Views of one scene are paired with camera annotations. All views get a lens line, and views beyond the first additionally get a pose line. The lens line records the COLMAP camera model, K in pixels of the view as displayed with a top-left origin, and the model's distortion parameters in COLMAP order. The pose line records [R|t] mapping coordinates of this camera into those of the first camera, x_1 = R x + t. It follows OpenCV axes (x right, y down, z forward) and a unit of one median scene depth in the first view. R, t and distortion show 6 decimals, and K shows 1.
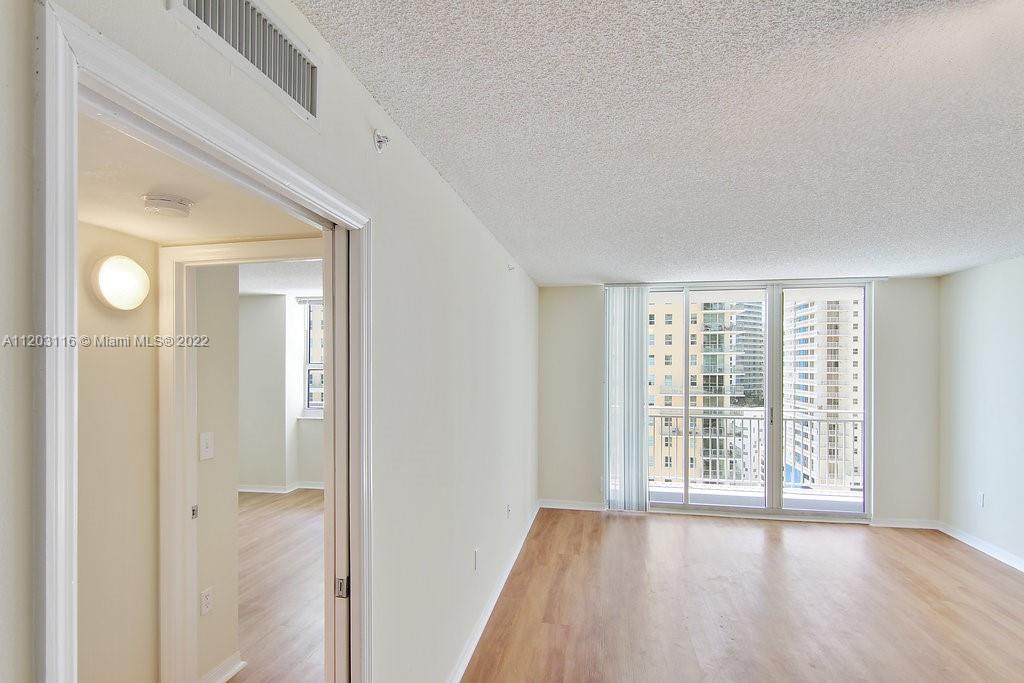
lens RADIAL K [[527.2, 0, 511.6], [0, 527.2, 368.3], [0, 0, 1]] dist [0.030988, -0.019584]
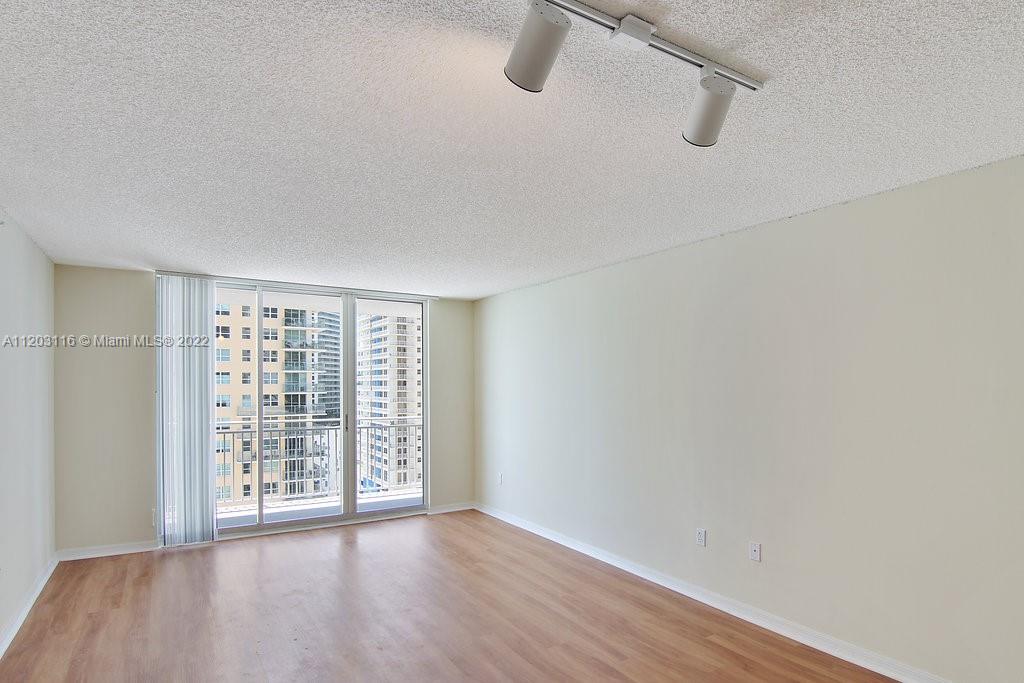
lens RADIAL K [[550.2, 0, 508.2], [0, 550.2, 390.2], [0, 0, 1]] dist [-0.019792, -0.004412]
pose [[0.742488, -0.008503, 0.669805, 0.016593], [0.005625, 0.999963, 0.006459, 0.021962], [-0.669836, -0.001027, 0.742509, 0.013726]]
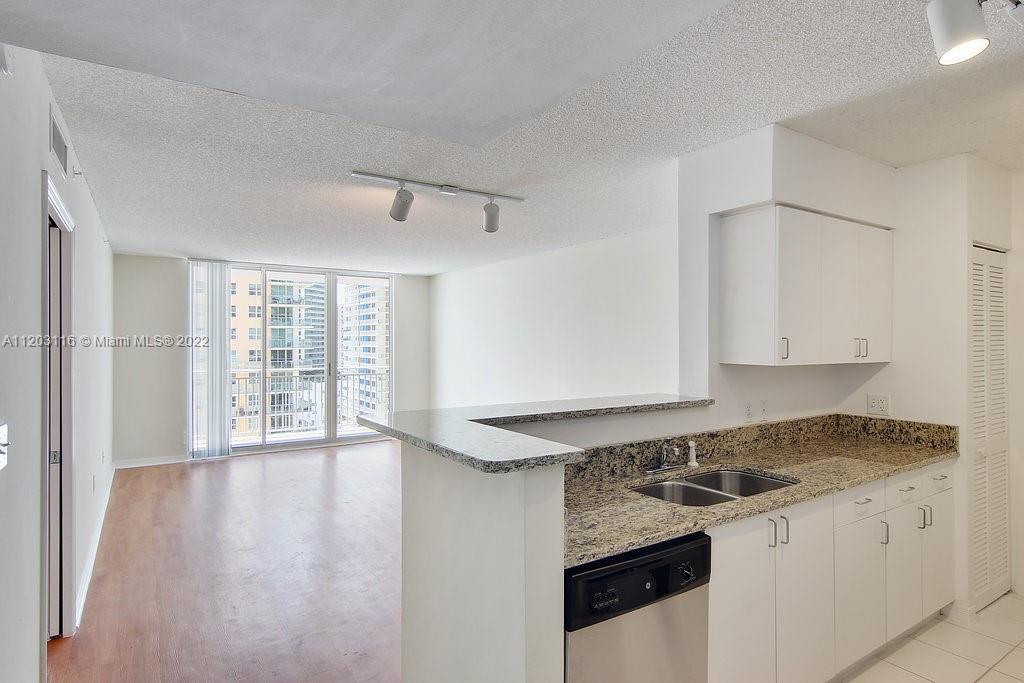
lens RADIAL K [[554.9, 0, 514.5], [0, 554.9, 338.0], [0, 0, 1]] dist [-0.000983, -0.000272]
pose [[0.723479, 0.000804, 0.690346, -0.137535], [0.005879, 0.999956, -0.007325, 0.023037], [-0.690322, 0.009358, 0.723442, -0.333343]]
